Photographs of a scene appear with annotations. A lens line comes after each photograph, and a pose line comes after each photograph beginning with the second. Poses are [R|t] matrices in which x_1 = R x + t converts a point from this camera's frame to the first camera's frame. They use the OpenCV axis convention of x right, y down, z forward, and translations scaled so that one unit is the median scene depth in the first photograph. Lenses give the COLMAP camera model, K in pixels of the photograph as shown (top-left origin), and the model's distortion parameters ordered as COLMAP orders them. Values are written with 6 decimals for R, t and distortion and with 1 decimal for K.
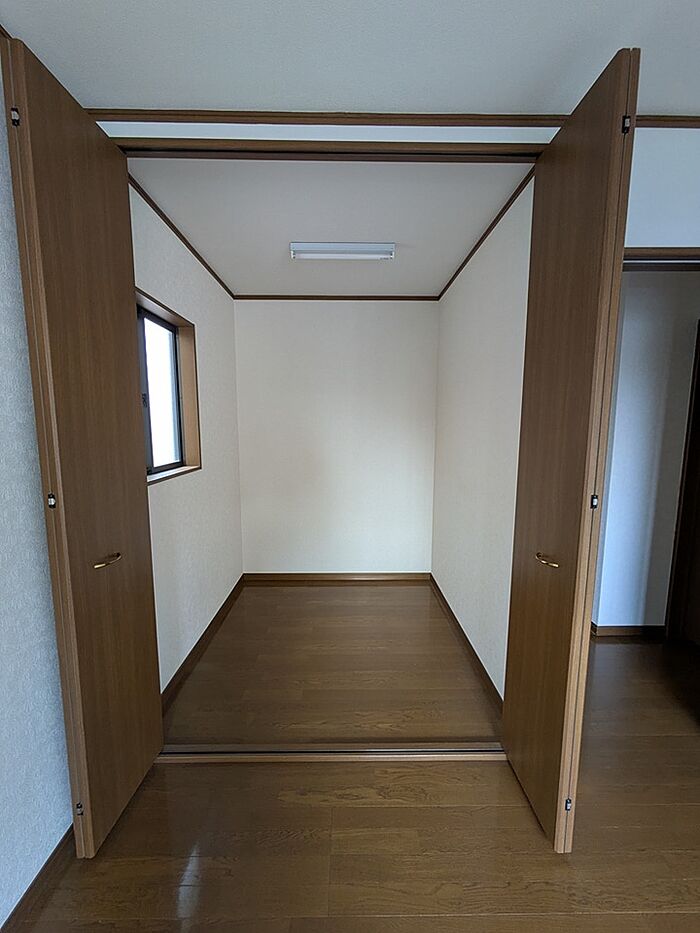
lens RADIAL K [[370.5, 0, 349.0], [0, 370.5, 466.0], [0, 0, 1]] dist [-0.002054, 0.001393]
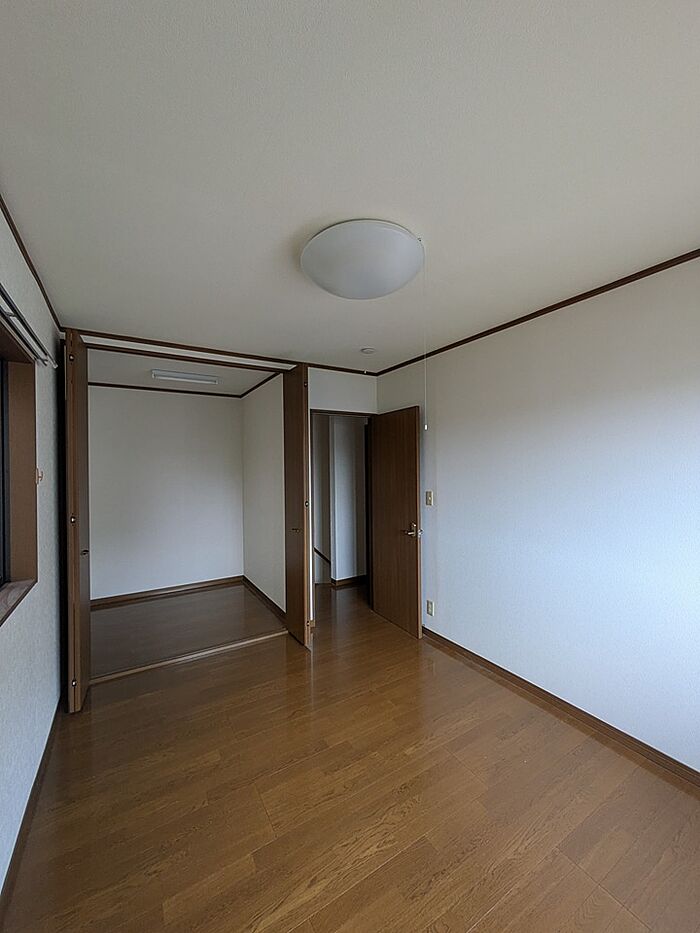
lens RADIAL K [[370.5, 0, 347.8], [0, 370.5, 472.5], [0, 0, 1]] dist [-0.002054, 0.001393]
pose [[0.861304, -0.019271, 0.507725, -0.226595], [0.077138, 0.992657, -0.093180, 0.071624], [-0.502201, 0.119421, 0.856465, -0.723227]]
